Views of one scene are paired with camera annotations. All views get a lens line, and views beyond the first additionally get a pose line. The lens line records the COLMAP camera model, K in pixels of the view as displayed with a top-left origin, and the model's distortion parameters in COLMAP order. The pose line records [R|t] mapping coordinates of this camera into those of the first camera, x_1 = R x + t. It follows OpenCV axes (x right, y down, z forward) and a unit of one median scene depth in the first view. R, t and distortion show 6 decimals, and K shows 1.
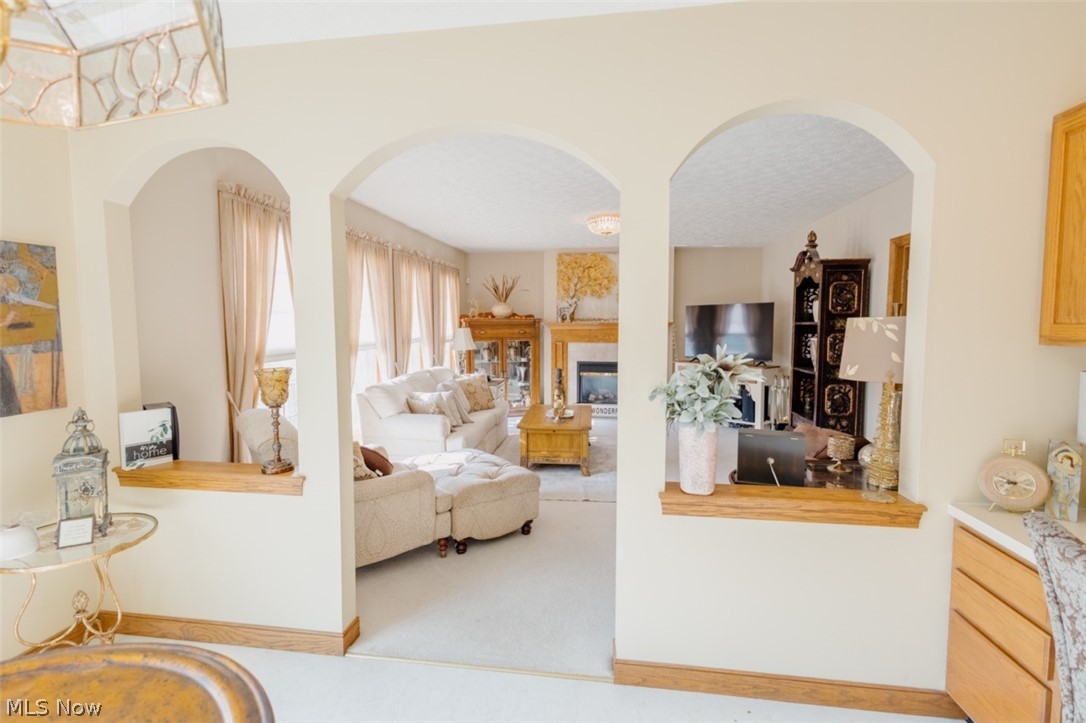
lens RADIAL K [[498.3, 0, 539.6], [0, 498.3, 356.5], [0, 0, 1]] dist [0.008849, -0.002500]
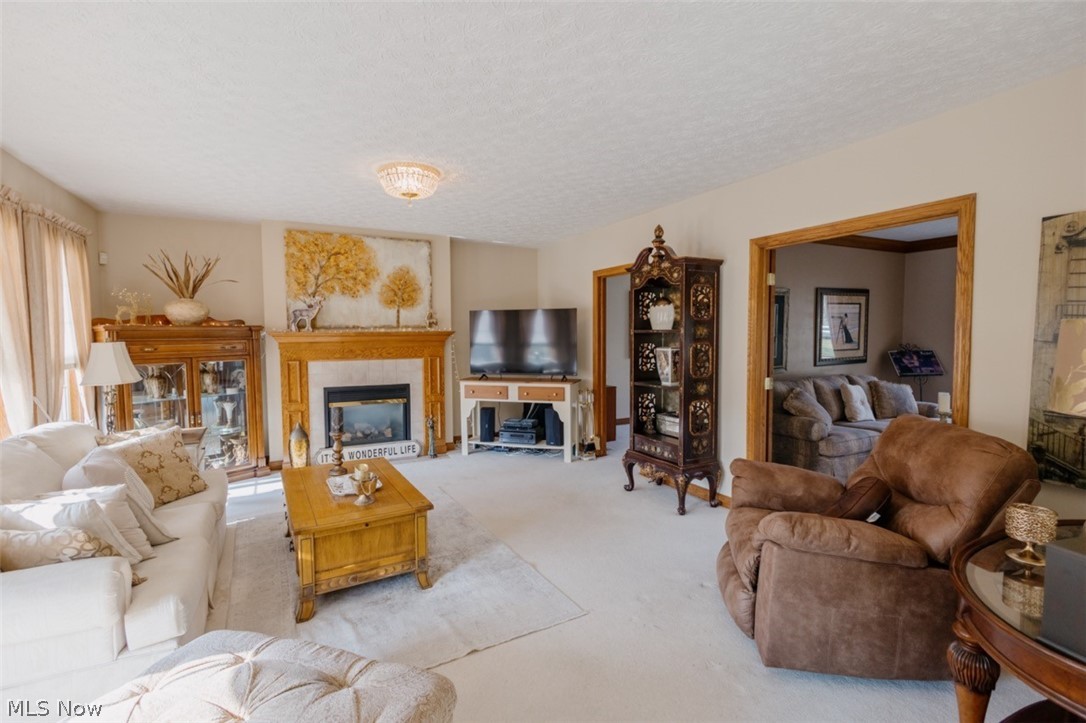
lens RADIAL K [[498.3, 0, 546.4], [0, 498.3, 358.8], [0, 0, 1]] dist [0.008849, -0.002500]
pose [[0.808750, -0.034797, 0.587123, -0.082294], [0.043882, 0.999036, -0.001237, -0.016701], [-0.586514, 0.026764, 0.809497, 0.265828]]
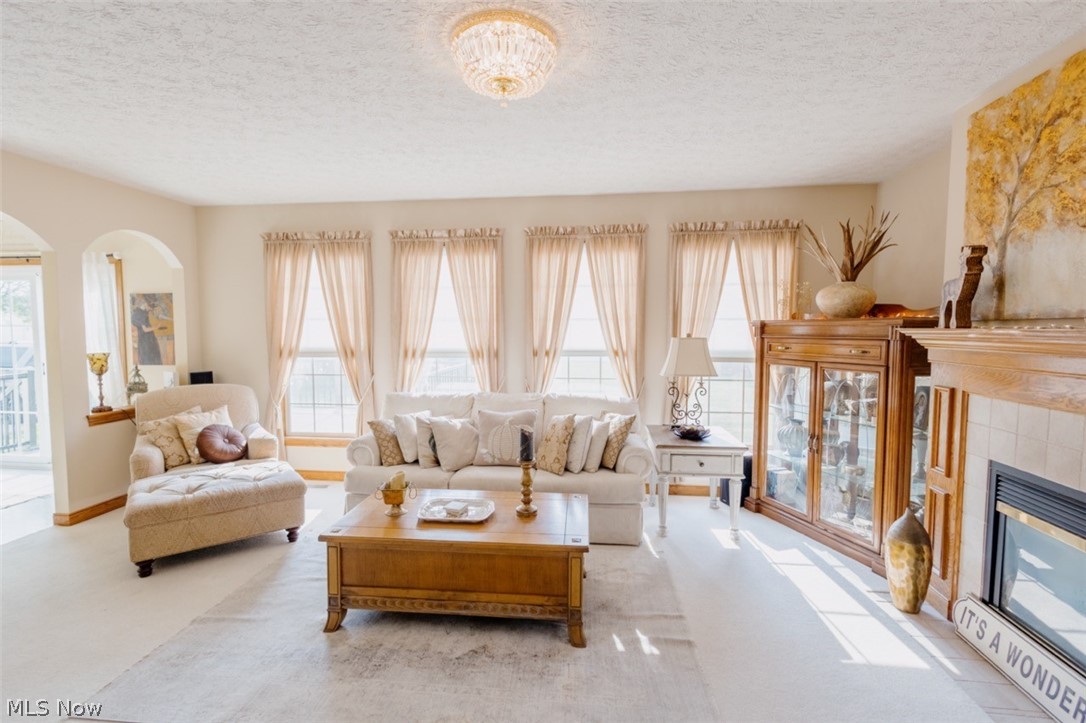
lens RADIAL K [[498.3, 0, 543.6], [0, 498.3, 356.9], [0, 0, 1]] dist [0.008849, -0.002500]
pose [[0.023769, 0.059889, -0.997922, 0.372015], [-0.069380, 0.995896, 0.058115, -0.051706], [0.997307, 0.067854, 0.027827, 0.750118]]
